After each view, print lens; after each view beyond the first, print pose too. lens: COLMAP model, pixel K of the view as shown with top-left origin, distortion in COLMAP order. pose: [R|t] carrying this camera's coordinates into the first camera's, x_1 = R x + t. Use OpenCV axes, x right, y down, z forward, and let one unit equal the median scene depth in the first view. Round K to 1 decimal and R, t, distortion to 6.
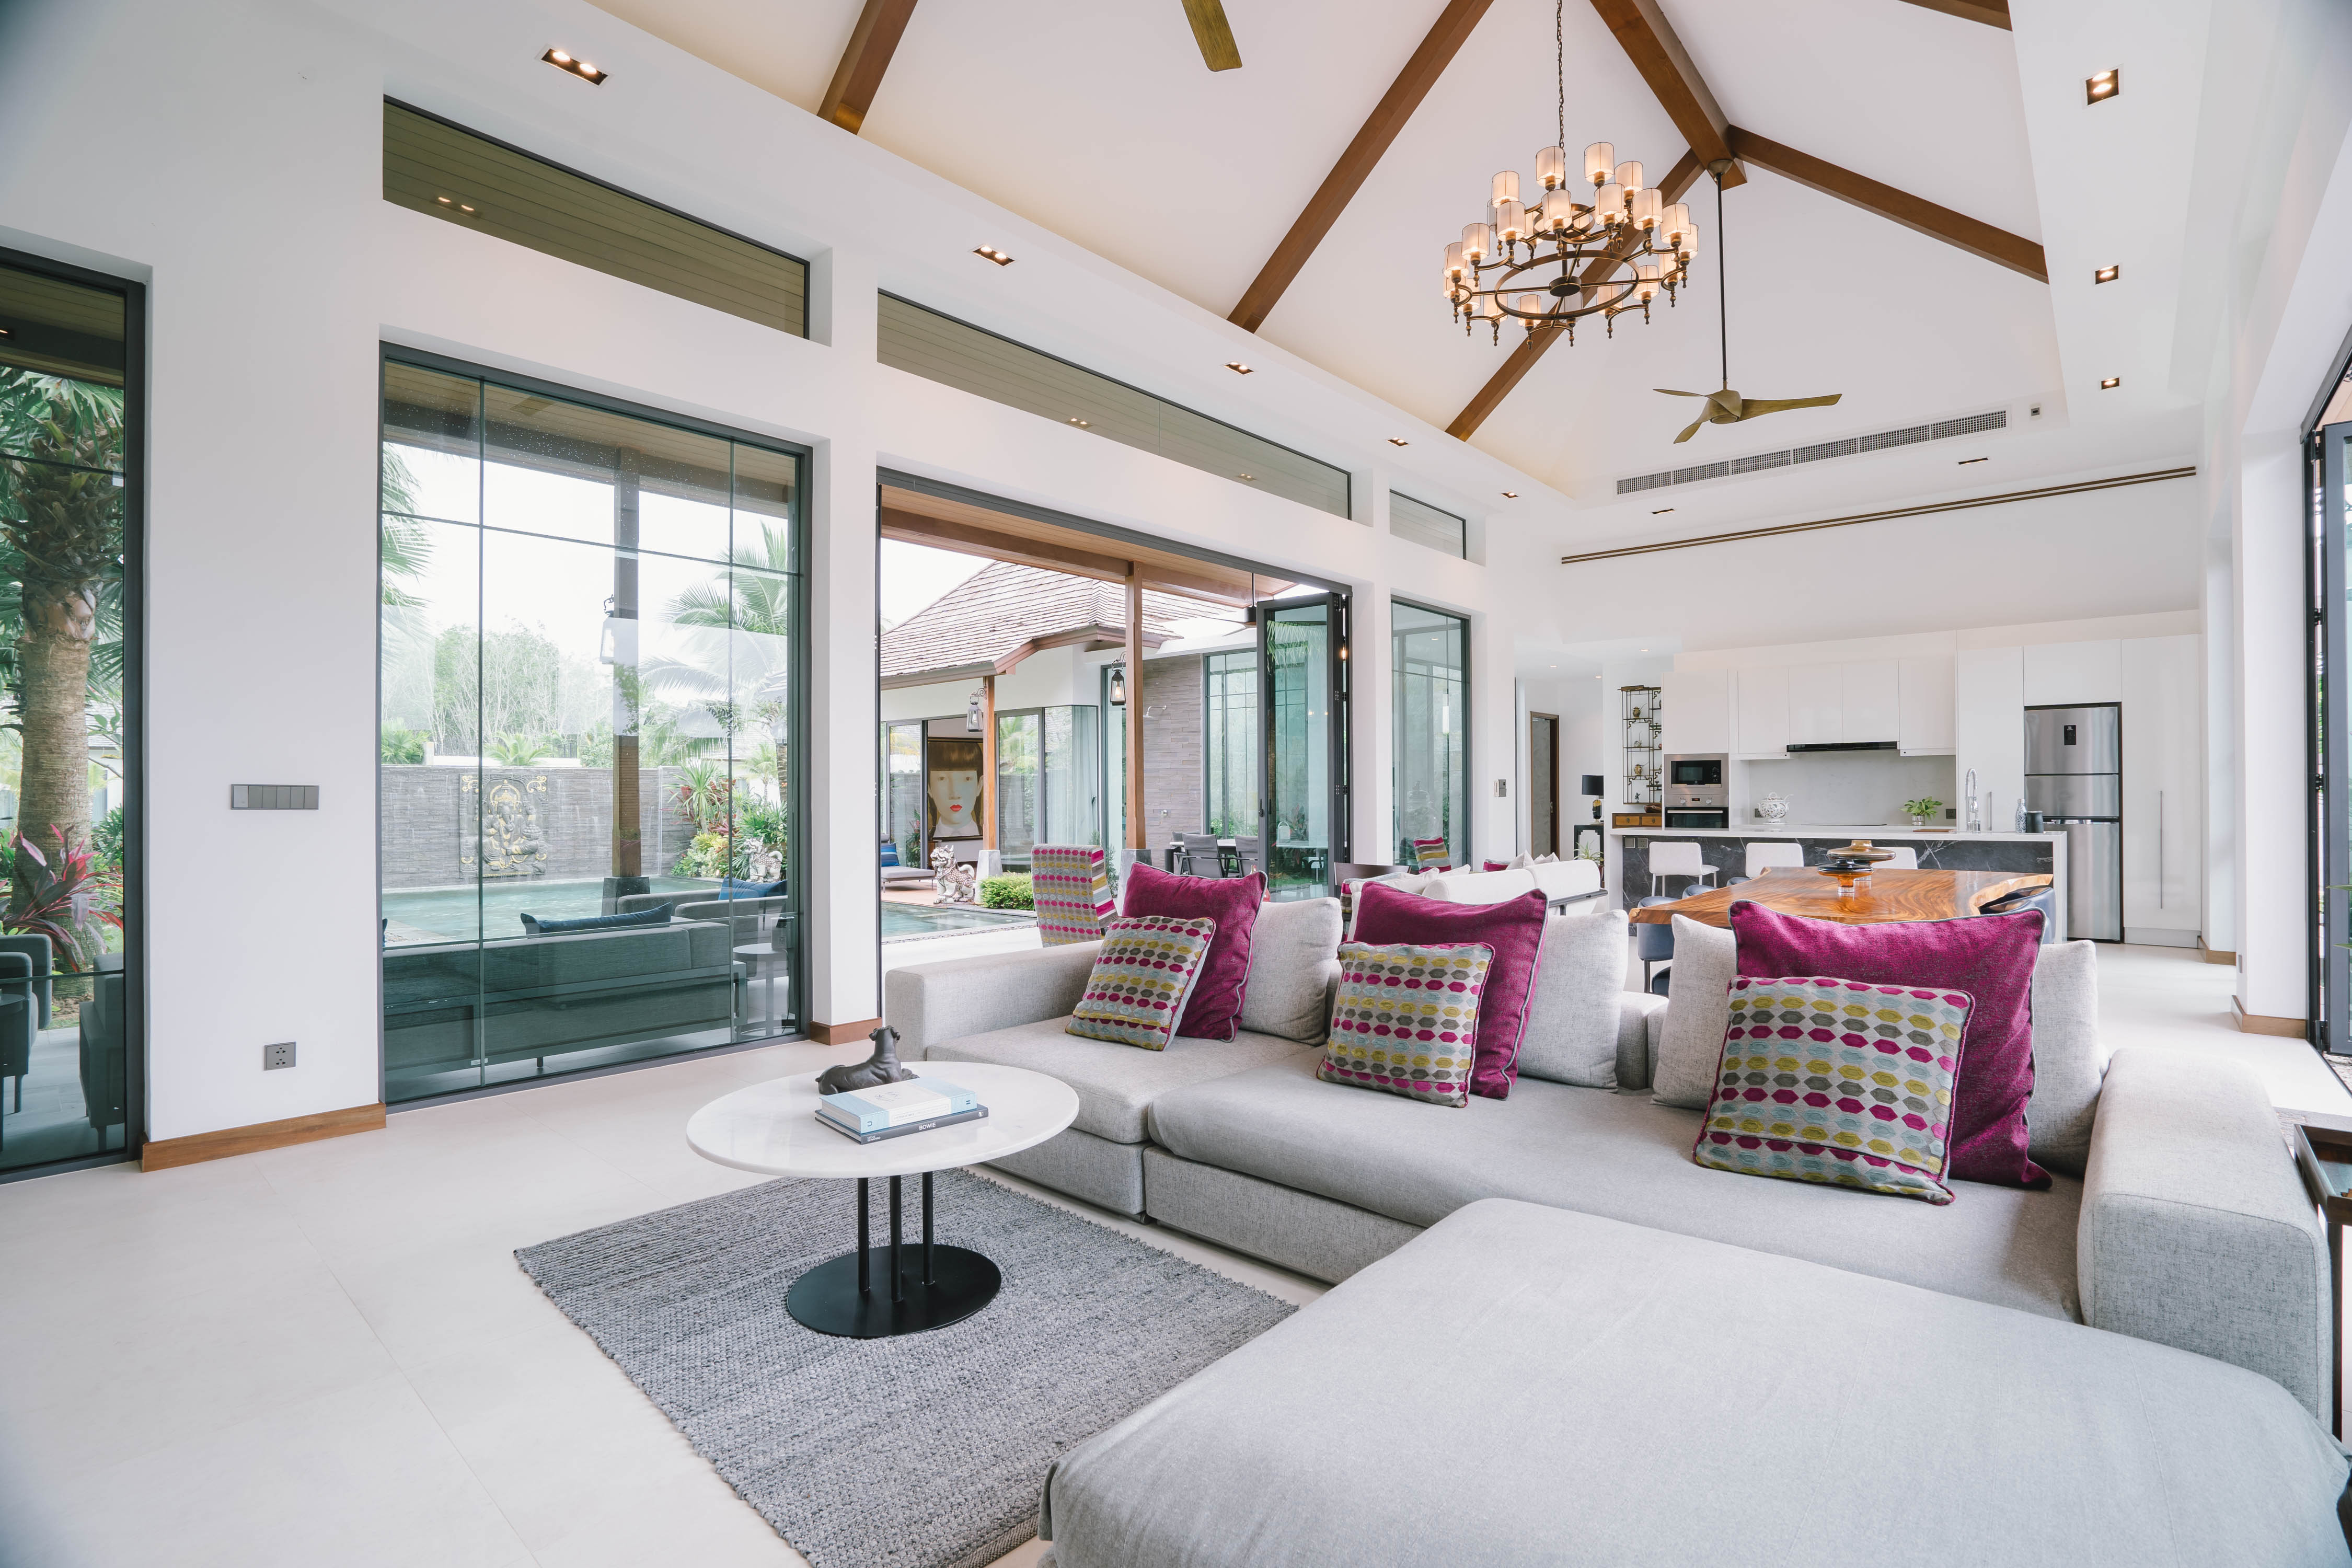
lens RADIAL K [[1079.6, 0, 1176.0], [0, 1079.6, 784.0], [0, 0, 1]] dist [-0.040725, -0.000059]
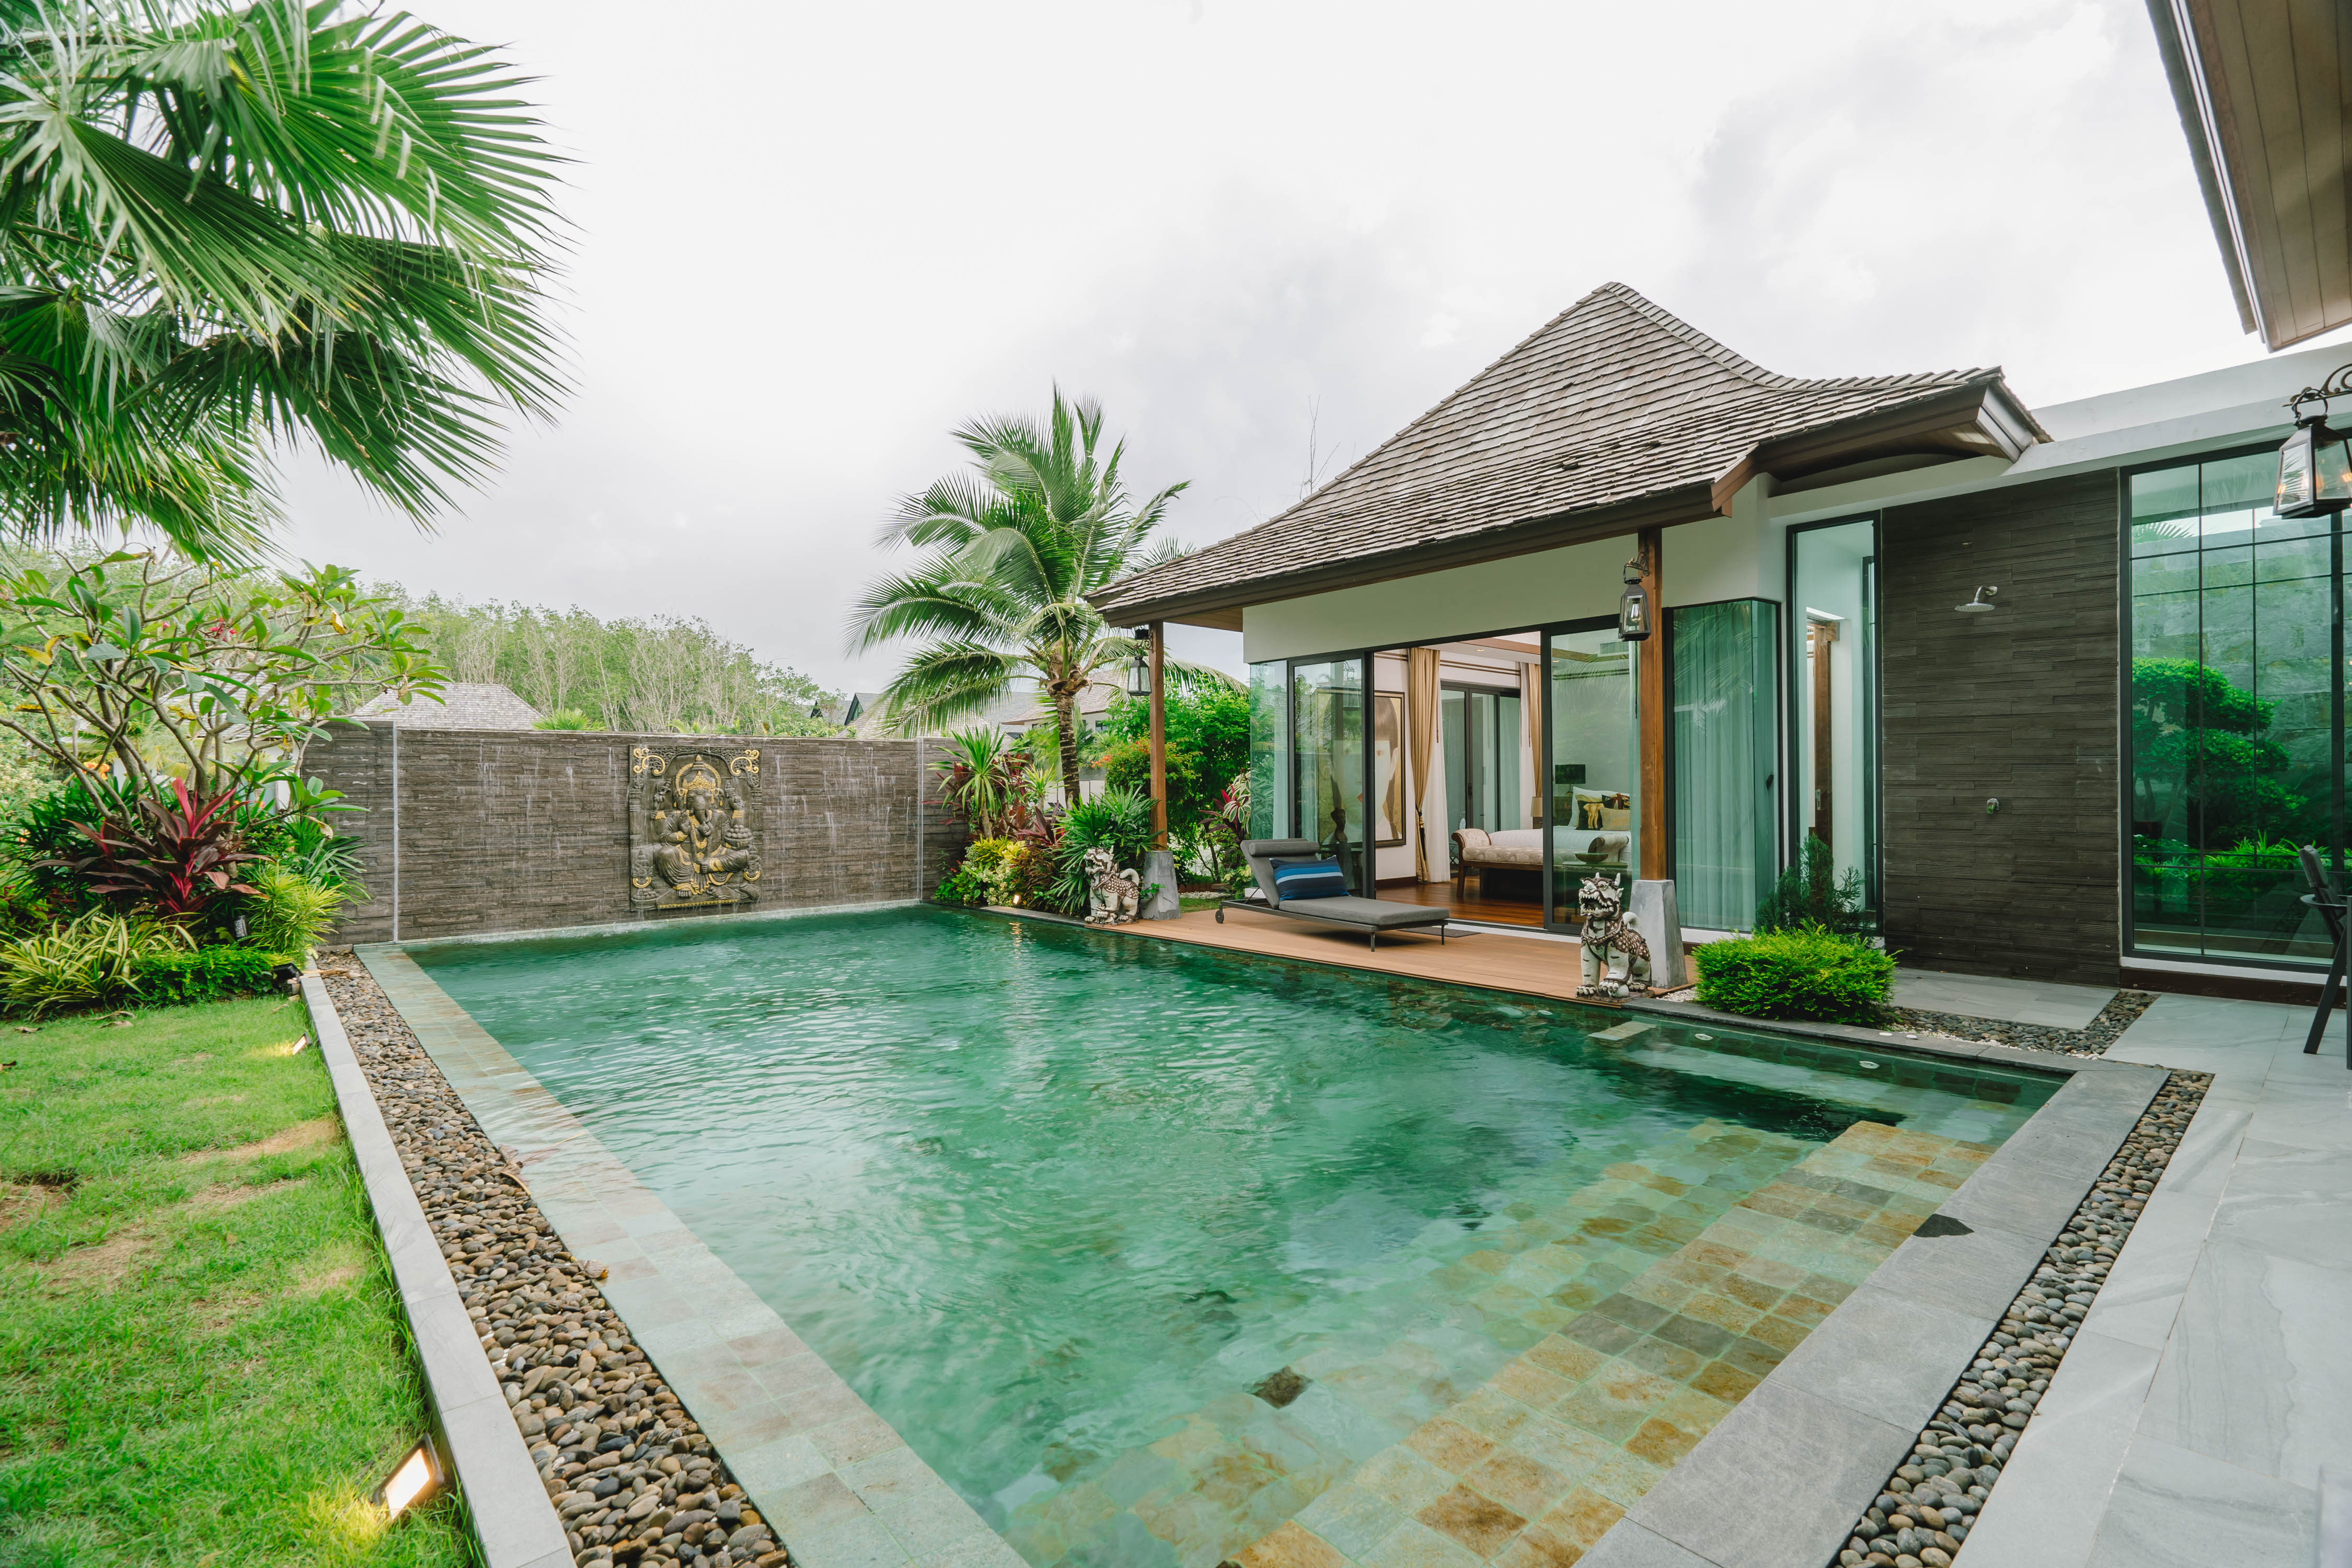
lens RADIAL K [[1071.5, 0, 1176.0], [0, 1071.5, 784.0], [0, 0, 1]] dist [0.001356, -0.000069]
pose [[0.993221, -0.002593, -0.116212, -0.267042], [0.003065, 0.999988, 0.003875, 0.011598], [0.116201, -0.004205, 0.993217, 0.387149]]
